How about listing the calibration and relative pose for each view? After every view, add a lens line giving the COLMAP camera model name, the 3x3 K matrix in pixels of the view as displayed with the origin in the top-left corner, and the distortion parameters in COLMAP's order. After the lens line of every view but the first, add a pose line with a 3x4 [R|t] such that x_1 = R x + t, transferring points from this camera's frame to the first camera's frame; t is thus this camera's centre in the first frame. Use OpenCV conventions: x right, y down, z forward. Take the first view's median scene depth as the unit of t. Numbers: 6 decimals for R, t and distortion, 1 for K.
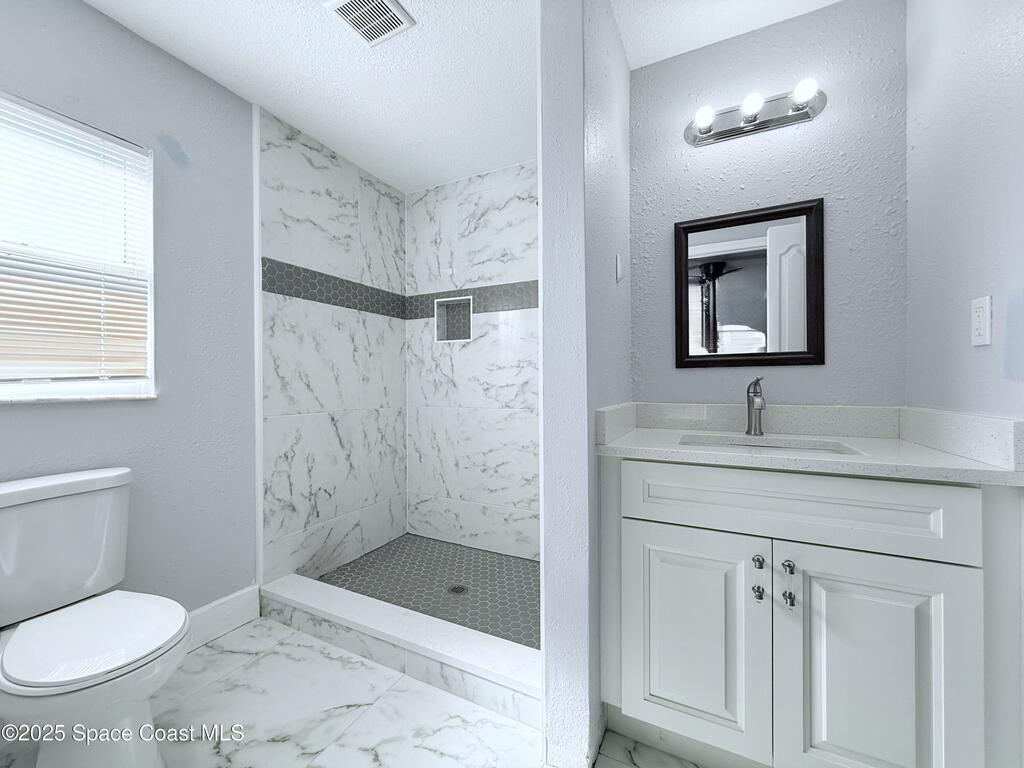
lens RADIAL K [[409.7, 0, 508.2], [0, 409.7, 384.4], [0, 0, 1]] dist [0.000534, -0.000001]
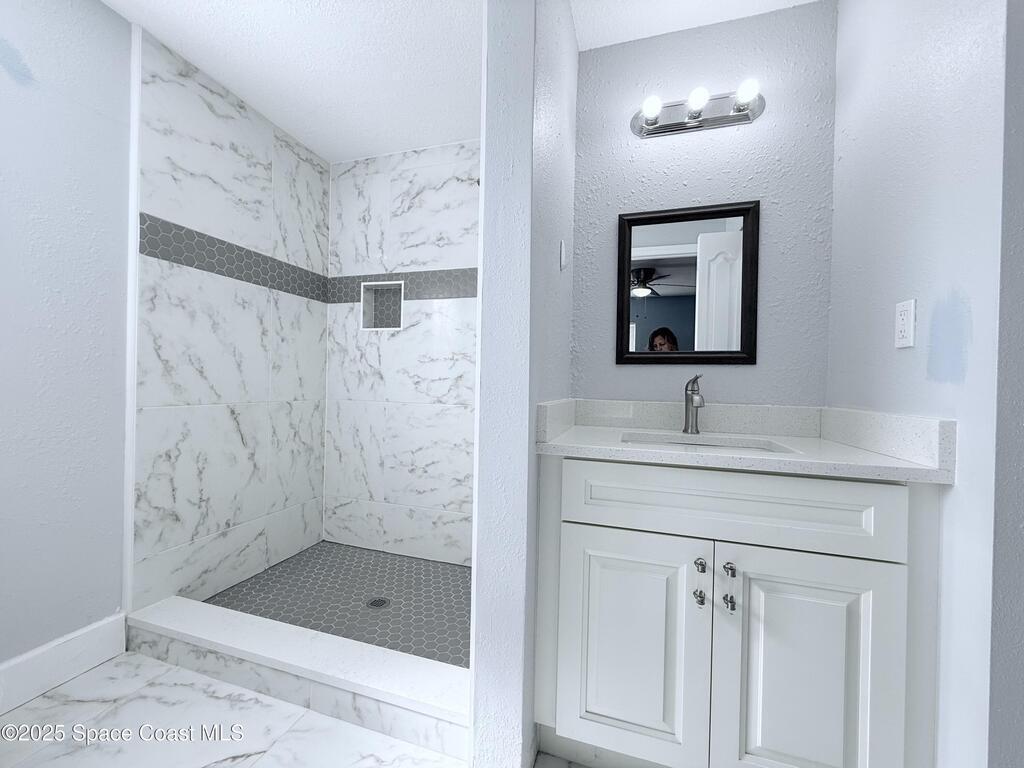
lens RADIAL K [[409.7, 0, 508.7], [0, 409.7, 384.3], [0, 0, 1]] dist [0.000534, -0.000001]
pose [[0.986377, 0.026336, 0.162379, 0.001416], [-0.026830, 0.999640, 0.000852, 0.011138], [-0.162298, -0.005197, 0.986728, 0.064824]]
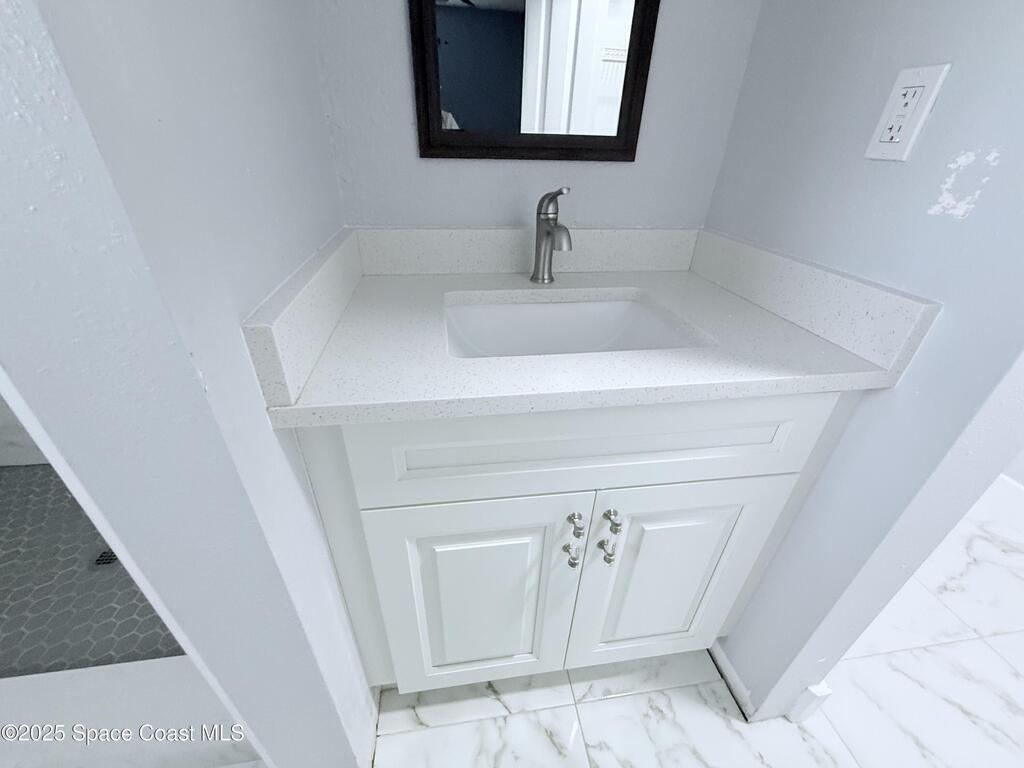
lens RADIAL K [[409.7, 0, 507.5], [0, 409.7, 383.9], [0, 0, 1]] dist [0.000534, -0.000001]
pose [[0.816974, -0.271273, 0.508886, 0.119525], [-0.030158, 0.861143, 0.507467, -0.046879], [-0.575886, -0.429934, 0.695350, 0.344521]]
